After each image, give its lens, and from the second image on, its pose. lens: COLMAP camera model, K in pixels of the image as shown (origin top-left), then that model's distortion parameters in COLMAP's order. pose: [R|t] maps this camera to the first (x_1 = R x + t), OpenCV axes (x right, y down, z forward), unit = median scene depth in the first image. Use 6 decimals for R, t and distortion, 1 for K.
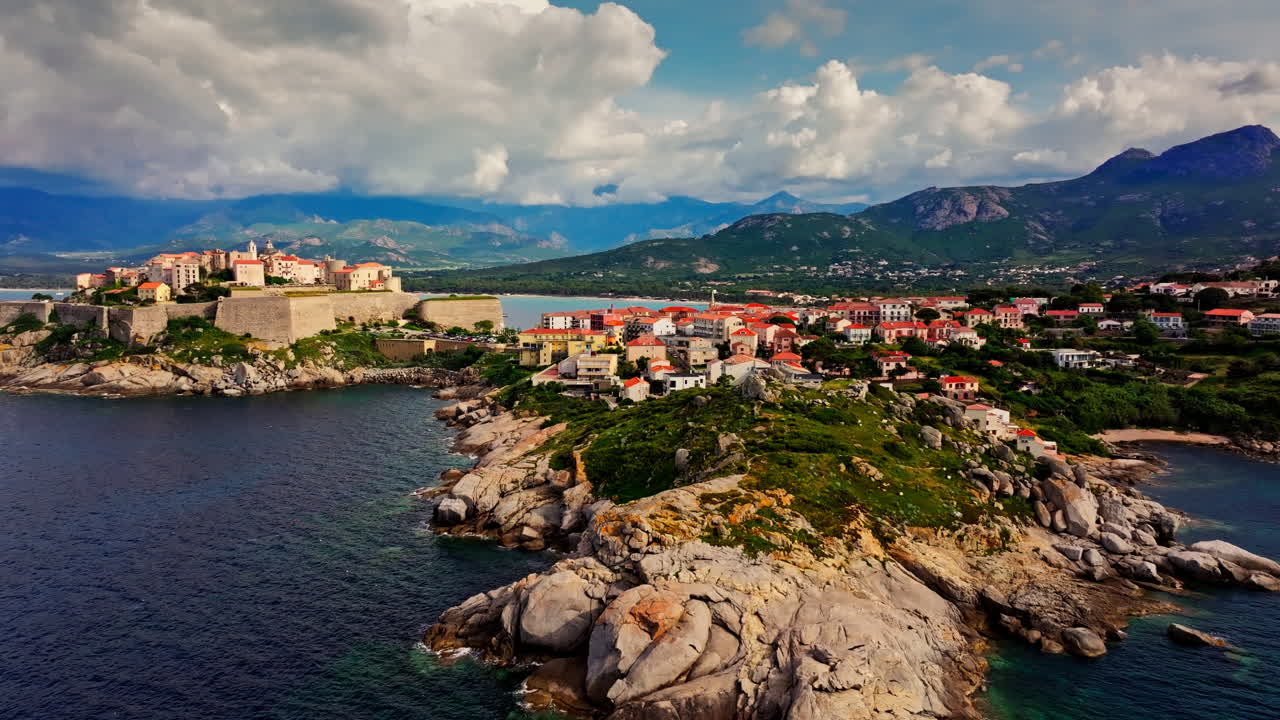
lens RADIAL K [[893.0, 0, 639.7], [0, 893.0, 357.4], [0, 0, 1]] dist [-0.004529, 0.011767]
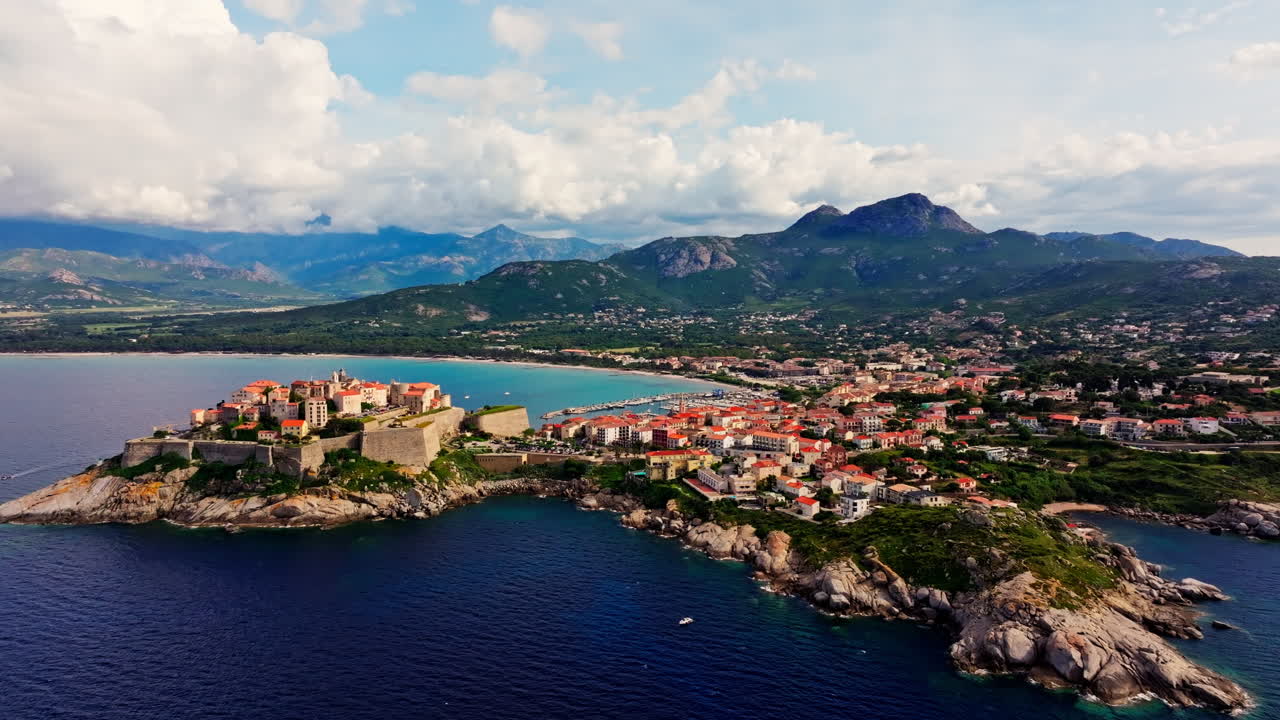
lens RADIAL K [[893.0, 0, 640.2], [0, 893.0, 361.4], [0, 0, 1]] dist [-0.004529, 0.011767]
pose [[0.947717, -0.025346, 0.318103, -0.481114], [0.033664, 0.999219, -0.020676, -0.119252], [-0.317331, 0.030304, 0.947831, -0.240475]]
